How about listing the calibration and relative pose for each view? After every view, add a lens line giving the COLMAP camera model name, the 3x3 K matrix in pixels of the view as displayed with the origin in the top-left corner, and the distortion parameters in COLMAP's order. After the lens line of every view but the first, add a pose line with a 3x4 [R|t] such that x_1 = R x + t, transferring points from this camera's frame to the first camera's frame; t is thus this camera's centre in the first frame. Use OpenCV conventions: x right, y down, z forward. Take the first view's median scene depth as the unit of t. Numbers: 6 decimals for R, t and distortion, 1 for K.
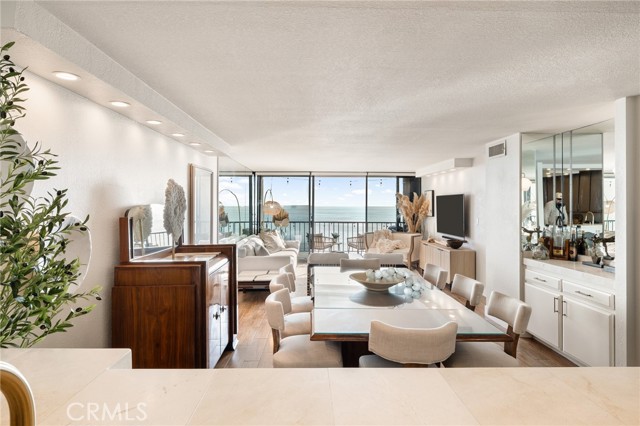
lens RADIAL K [[350.1, 0, 327.9], [0, 350.1, 196.3], [0, 0, 1]] dist [0.001660, -0.001629]
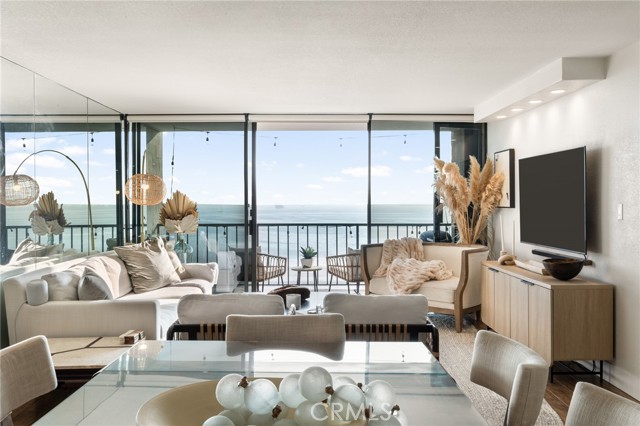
lens RADIAL K [[601.2, 0, 325.4], [0, 601.2, 202.0], [0, 0, 1]] dist [-0.008978, 0.000000]
pose [[0.999783, -0.008539, -0.018992, 0.077282], [0.009006, 0.999656, 0.024614, 0.030227], [0.018775, -0.024780, 0.999517, 0.231132]]
